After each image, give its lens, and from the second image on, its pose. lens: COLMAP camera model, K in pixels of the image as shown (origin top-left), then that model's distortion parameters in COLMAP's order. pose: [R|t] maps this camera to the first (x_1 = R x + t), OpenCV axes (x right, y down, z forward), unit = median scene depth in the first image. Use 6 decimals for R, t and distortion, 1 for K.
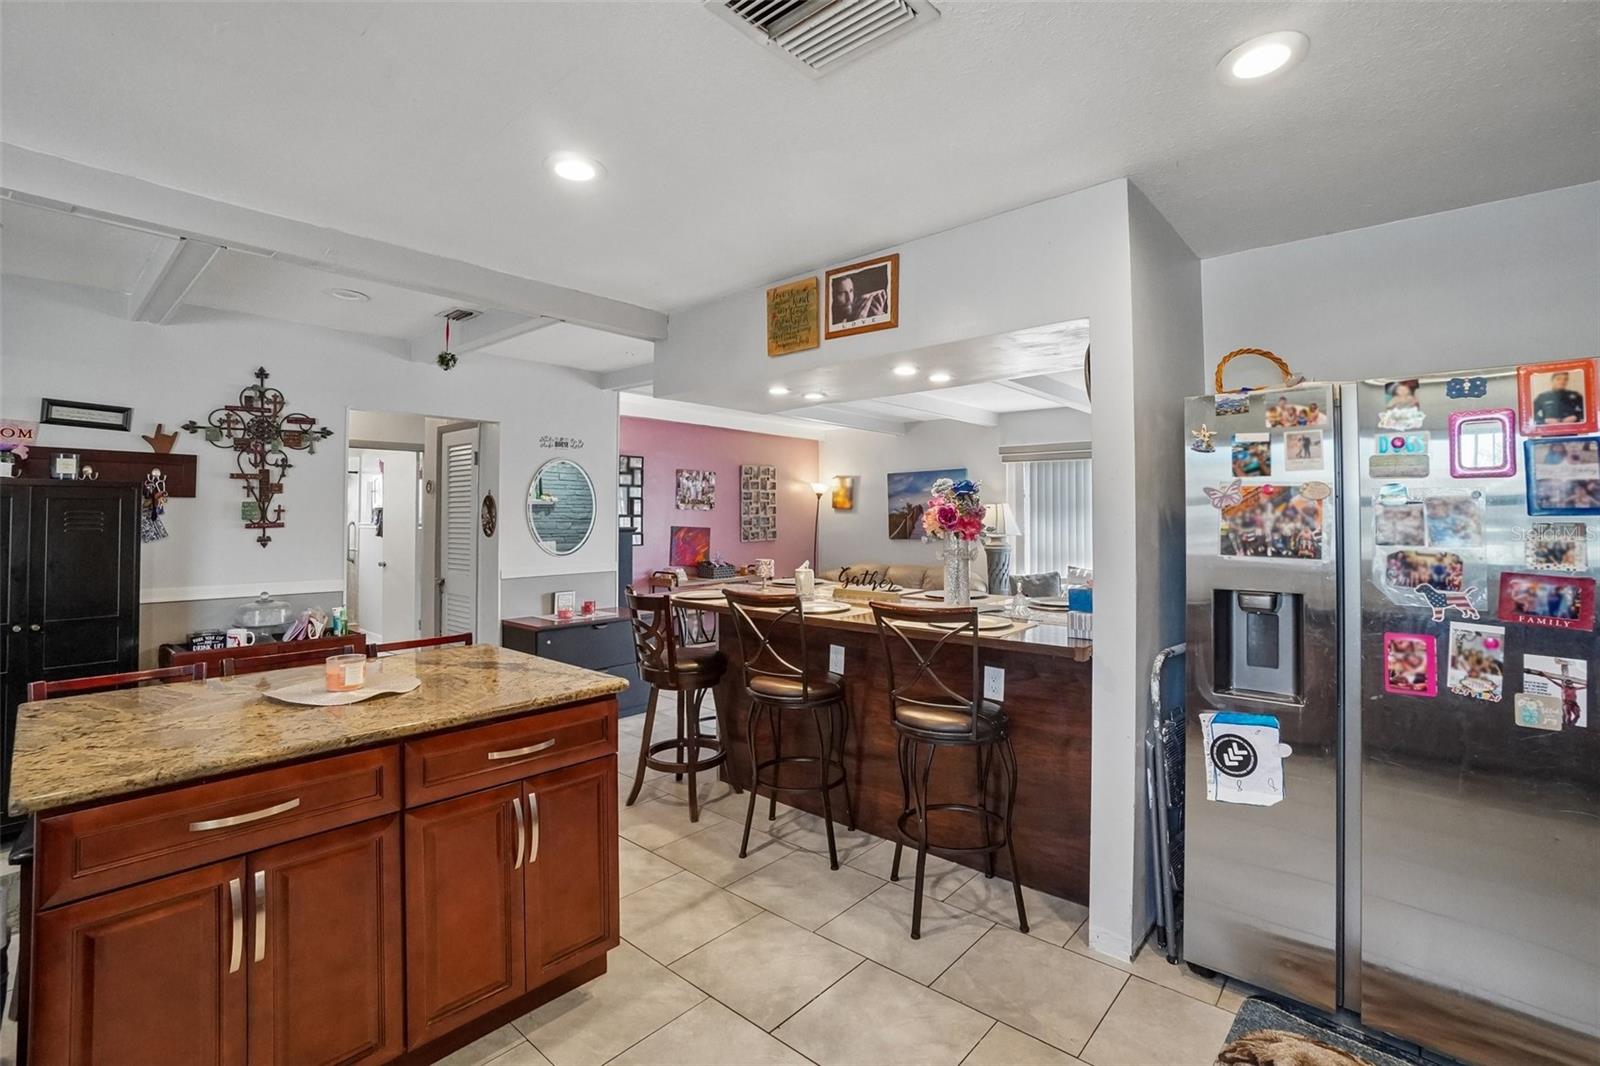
lens RADIAL K [[709.7, 0, 803.9], [0, 709.7, 503.2], [0, 0, 1]] dist [-0.025376, 0.004721]
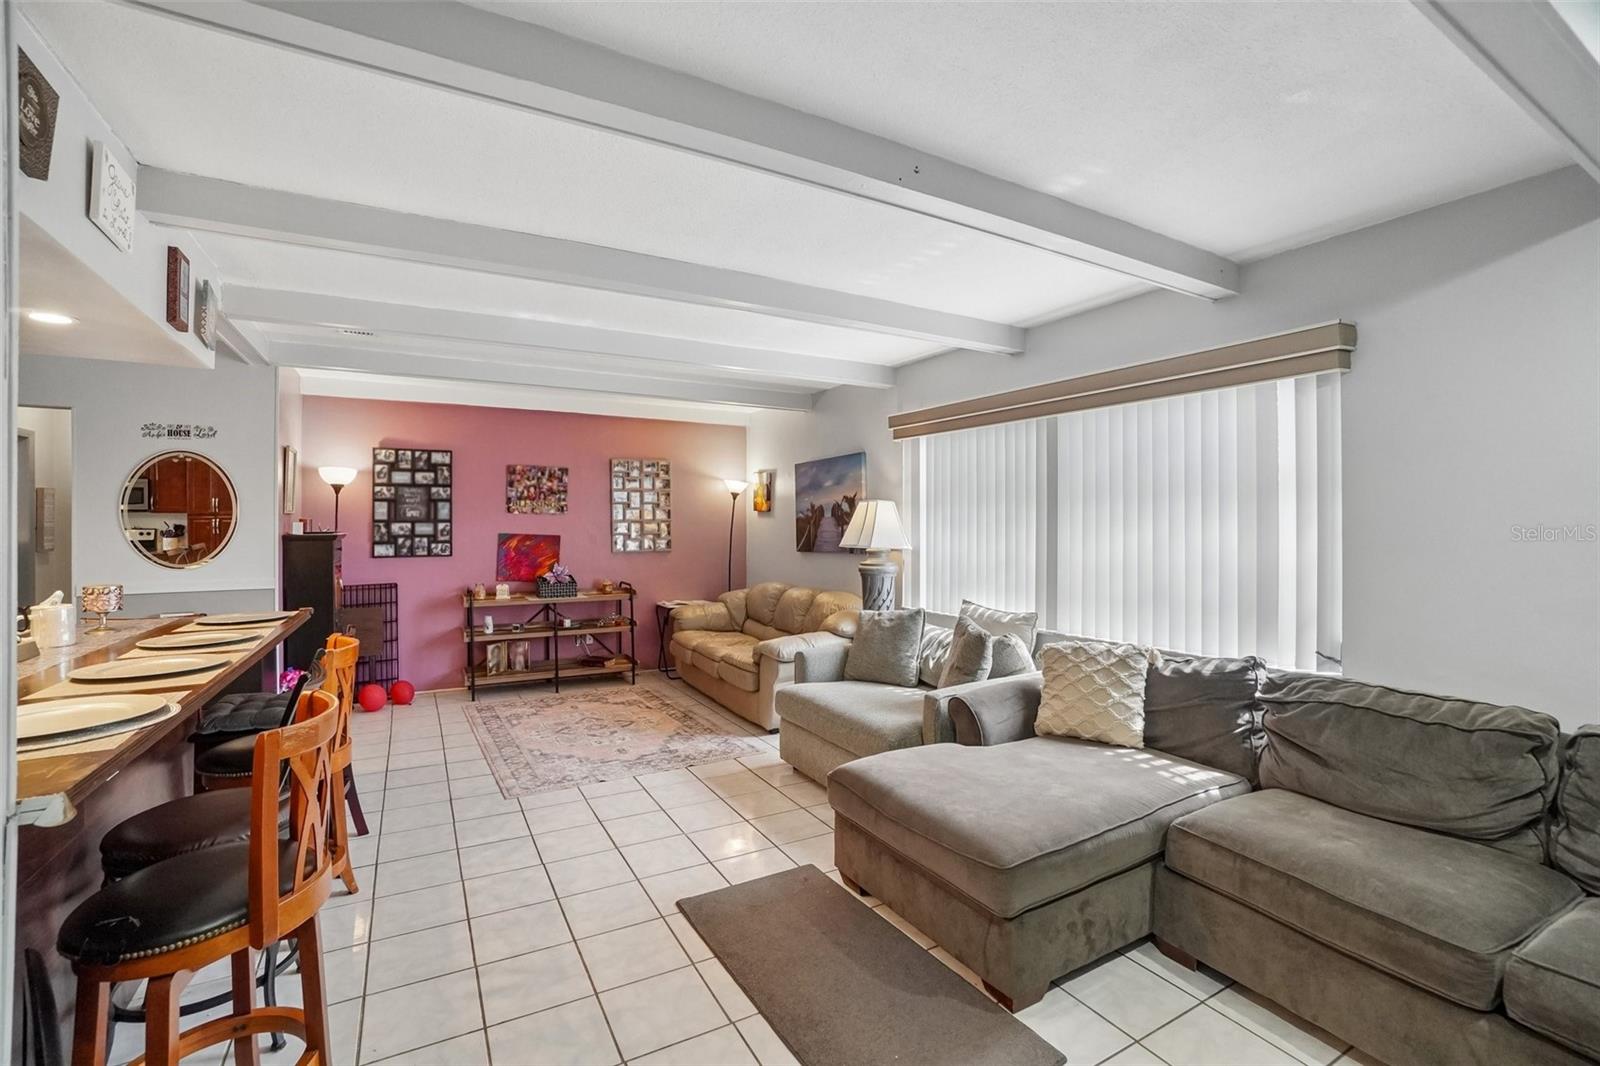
lens RADIAL K [[709.7, 0, 801.7], [0, 709.7, 524.8], [0, 0, 1]] dist [-0.025376, 0.004721]
pose [[0.946692, -0.001690, -0.322136, 1.138434], [0.008236, 0.999786, 0.018959, 0.025687], [0.322035, -0.020602, 0.946504, 0.901026]]
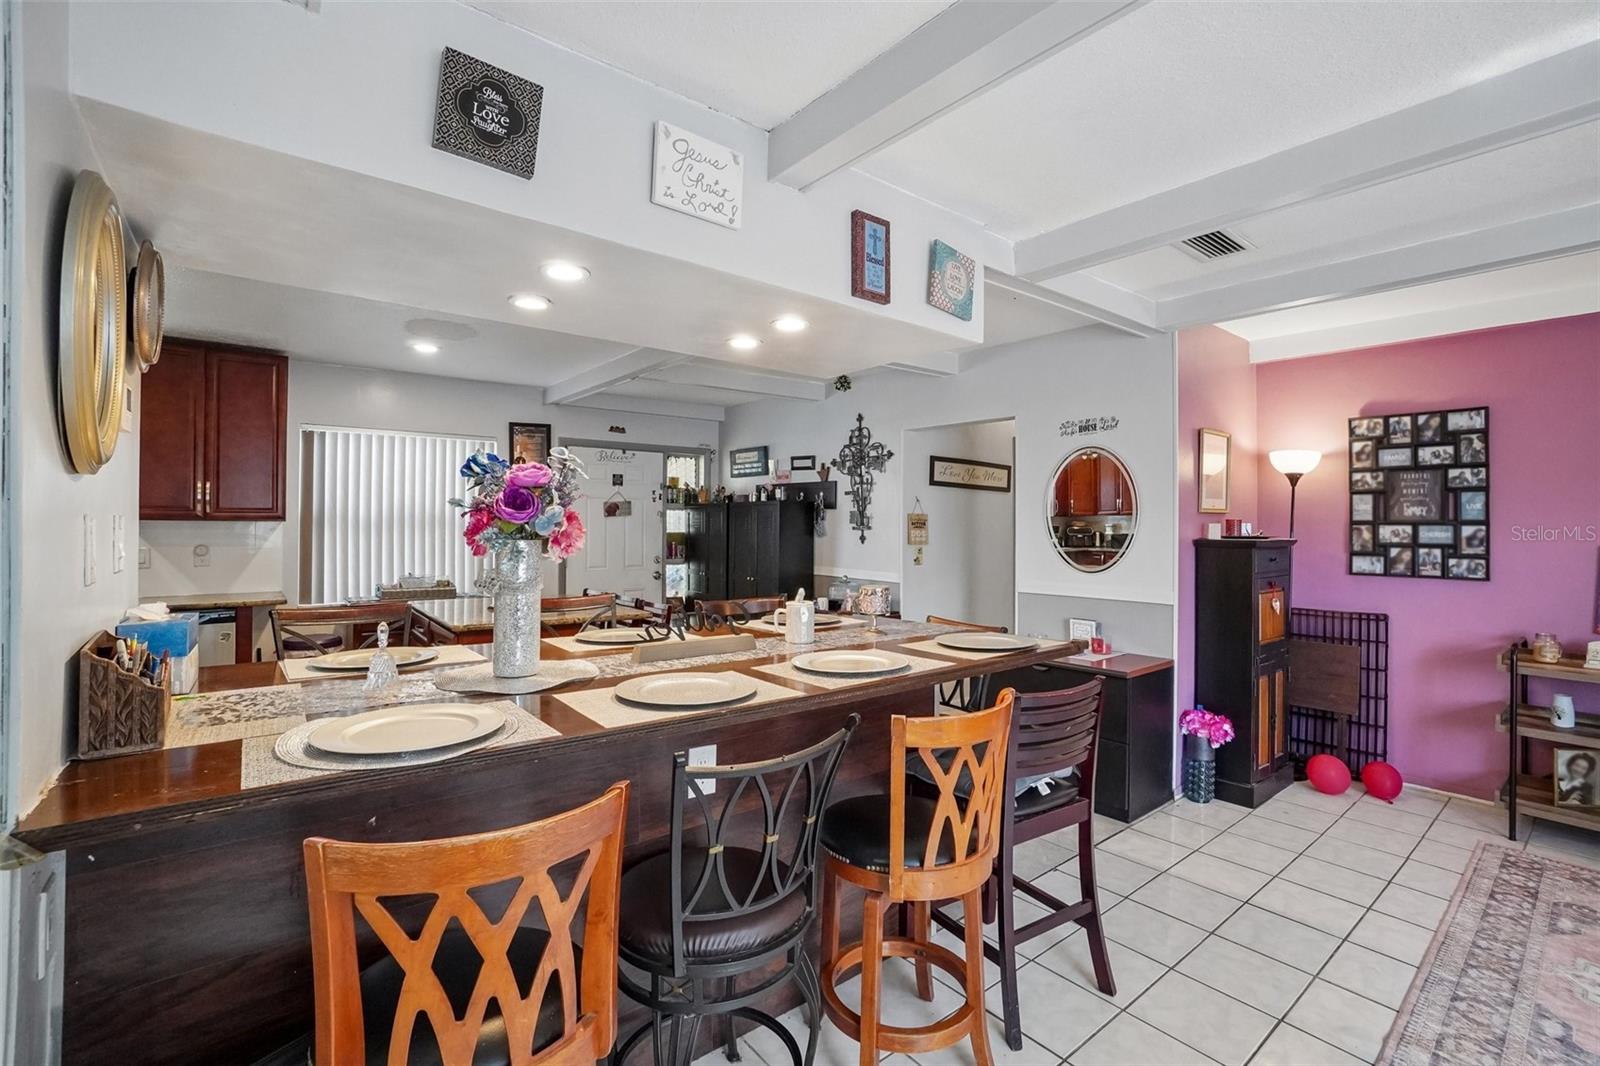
lens RADIAL K [[709.7, 0, 809.4], [0, 709.7, 518.9], [0, 0, 1]] dist [-0.025376, 0.004721]
pose [[-0.150835, -0.008734, -0.988520, 0.882512], [0.010593, 0.999889, -0.010451, 0.039448], [0.988502, -0.012048, -0.150725, 1.566110]]
